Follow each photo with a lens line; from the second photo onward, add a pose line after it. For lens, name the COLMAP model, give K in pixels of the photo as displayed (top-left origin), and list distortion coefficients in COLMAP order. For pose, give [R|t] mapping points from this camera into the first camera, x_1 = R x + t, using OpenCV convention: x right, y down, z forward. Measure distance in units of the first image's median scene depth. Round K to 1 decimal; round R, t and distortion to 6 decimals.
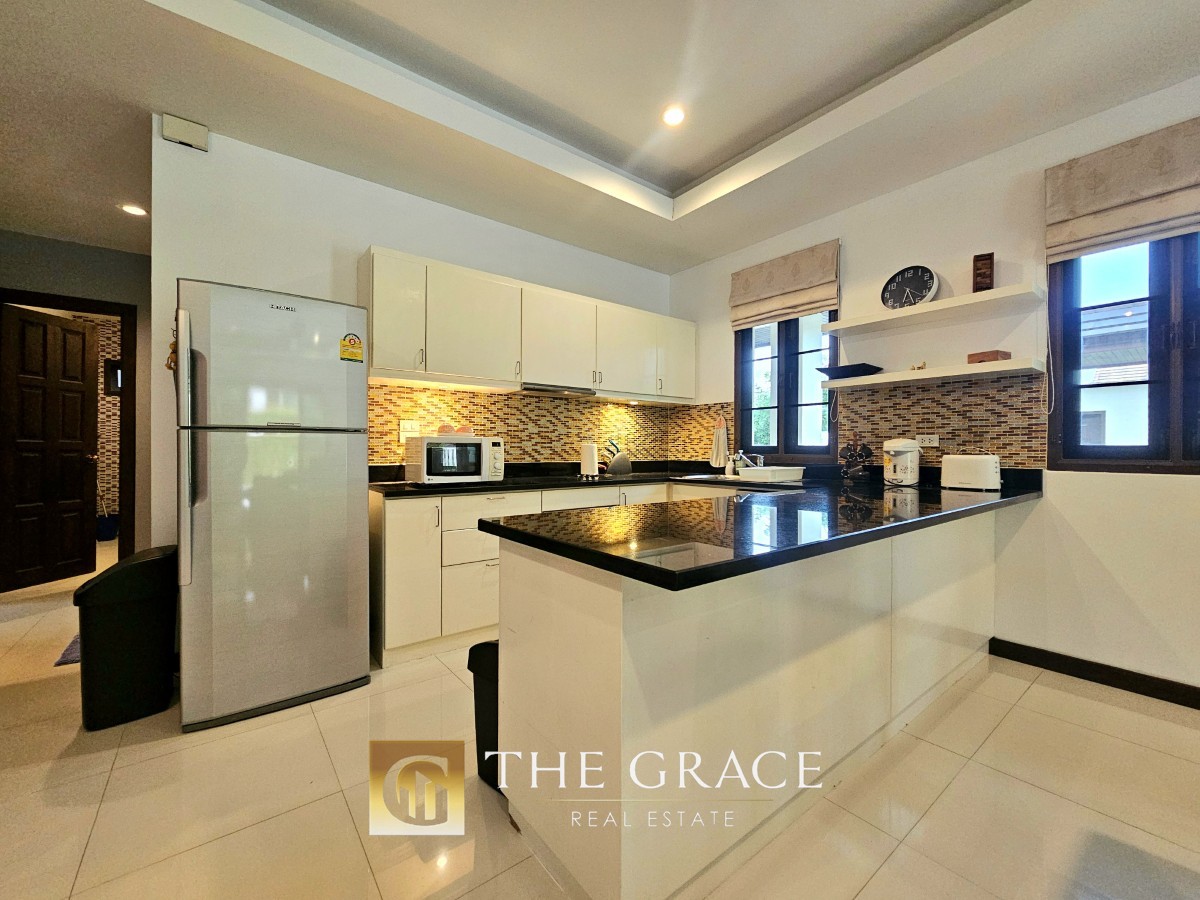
lens RADIAL K [[495.8, 0, 601.3], [0, 495.8, 451.7], [0, 0, 1]] dist [-0.001417, -0.001437]
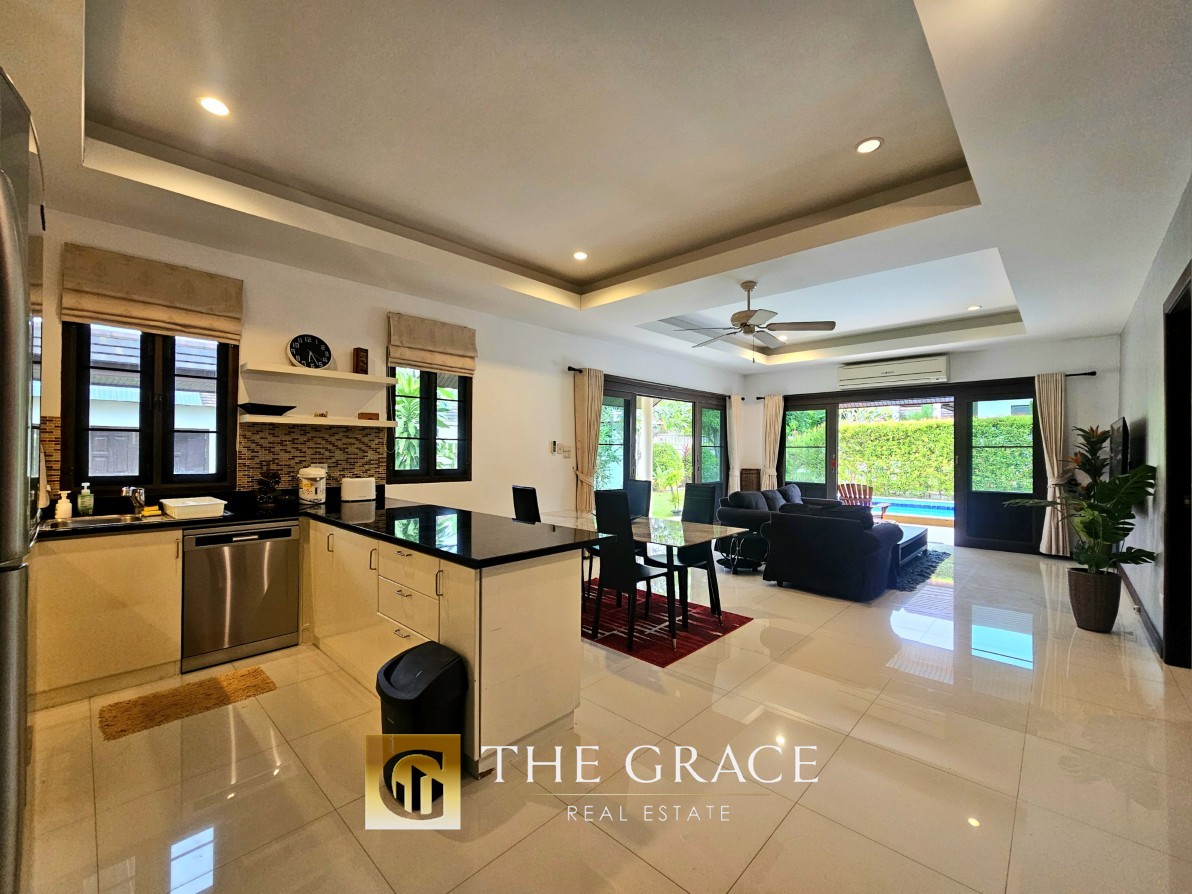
lens RADIAL K [[492.5, 0, 579.2], [0, 492.5, 448.3], [0, 0, 1]] dist [-0.001417, -0.001437]
pose [[-0.119416, -0.003022, 0.992840, -0.601899], [-0.003756, 0.999990, 0.002592, -0.065685], [-0.992837, -0.003419, -0.119426, 0.362536]]
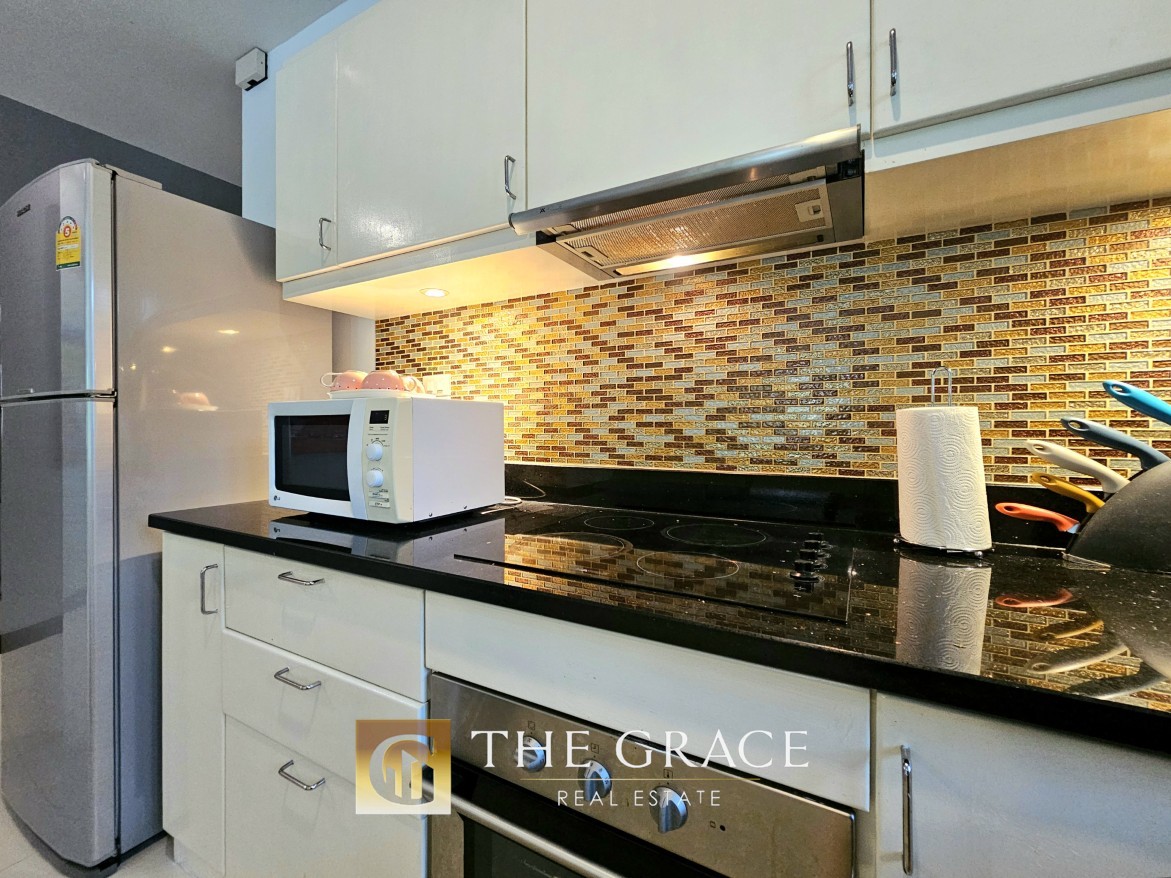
lens RADIAL K [[483.8, 0, 587.7], [0, 483.8, 431.6], [0, 0, 1]] dist [-0.001417, -0.001437]
pose [[0.389189, 0.003127, -0.921152, 0.125432], [-0.005544, 0.999984, 0.001052, -0.004344], [0.921141, 0.004697, 0.389201, 0.823977]]
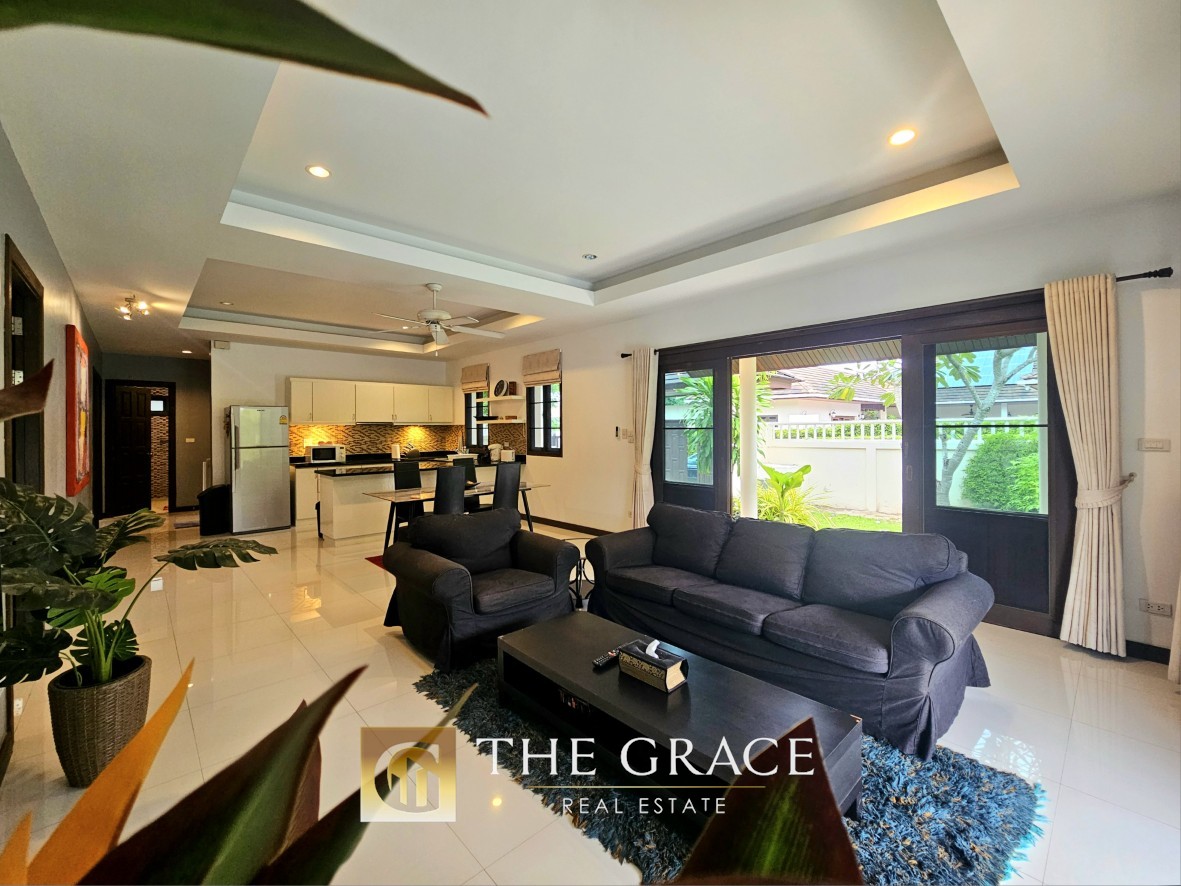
lens RADIAL K [[488.0, 0, 595.5], [0, 488.0, 428.8], [0, 0, 1]] dist [-0.001417, -0.001437]
pose [[0.995706, -0.011725, 0.091829, 0.733595], [0.012368, 0.999903, -0.006430, -0.068406], [-0.091744, 0.007538, 0.995754, -1.400884]]
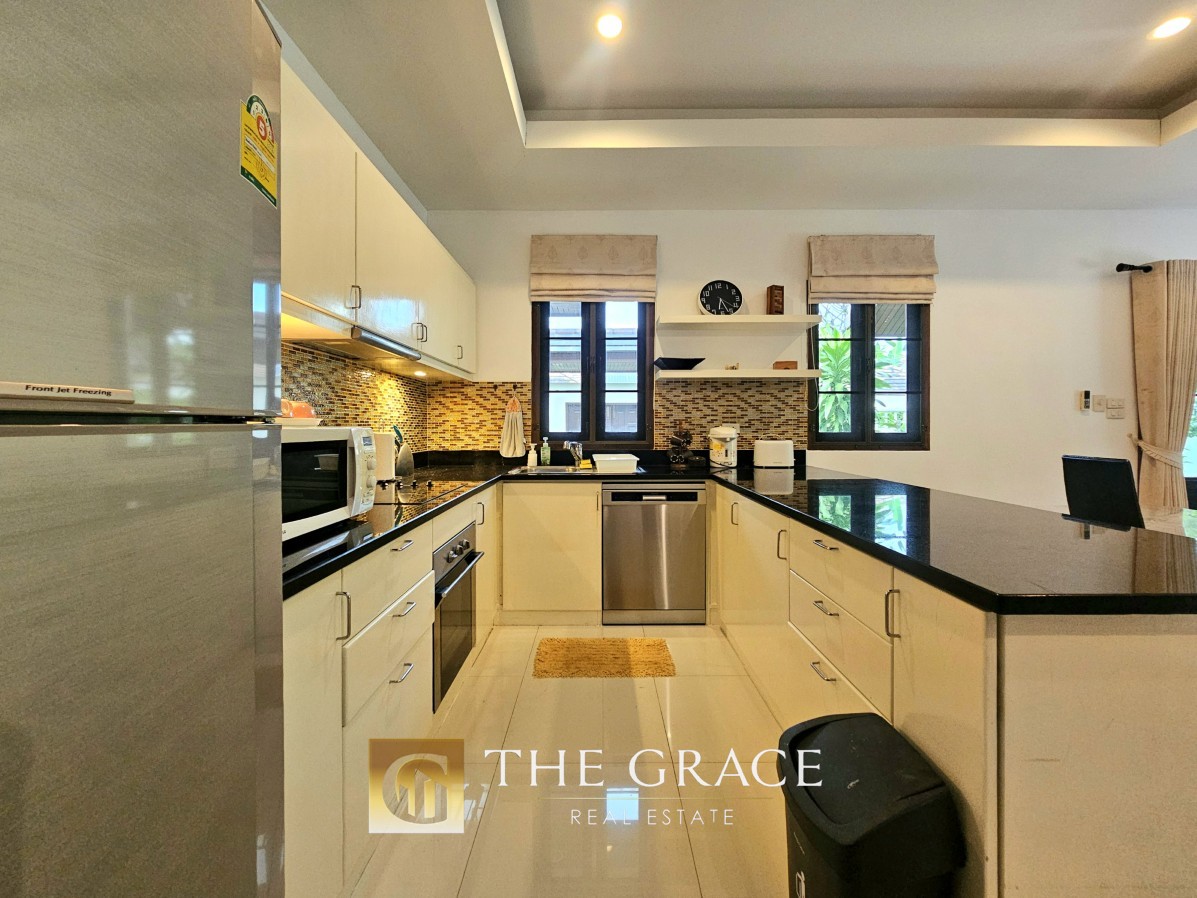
lens RADIAL K [[494.6, 0, 596.0], [0, 494.6, 426.5], [0, 0, 1]] dist [-0.001417, -0.001437]
pose [[0.620614, -0.011194, 0.784037, -0.387233], [0.007844, 0.999937, 0.008068, -0.031067], [-0.784077, 0.001143, 0.620662, 0.405476]]
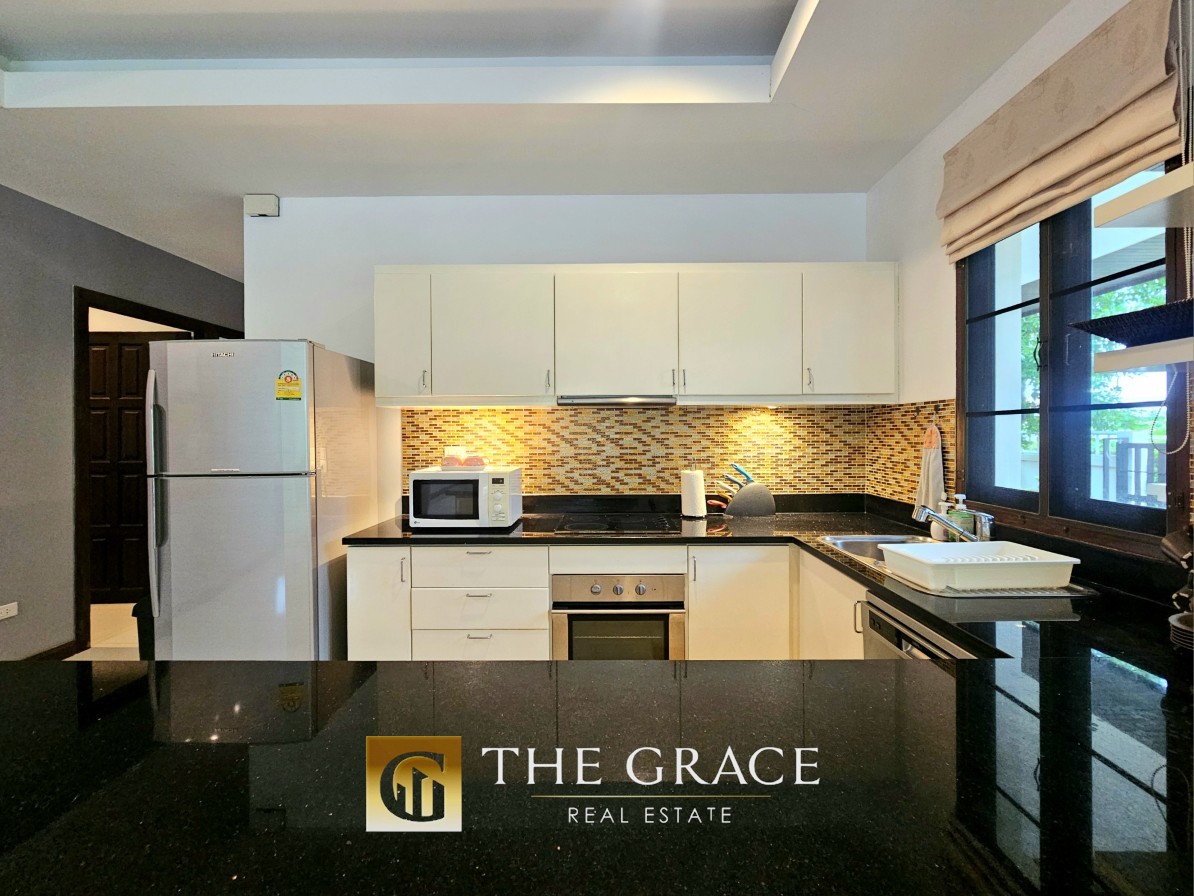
lens RADIAL K [[493.3, 0, 597.6], [0, 493.3, 439.2], [0, 0, 1]] dist [-0.001417, -0.001437]
pose [[0.781054, -0.001545, -0.624462, 0.329972], [0.003908, 0.999989, 0.002413, -0.067581], [0.624451, -0.004325, 0.781052, 0.398237]]
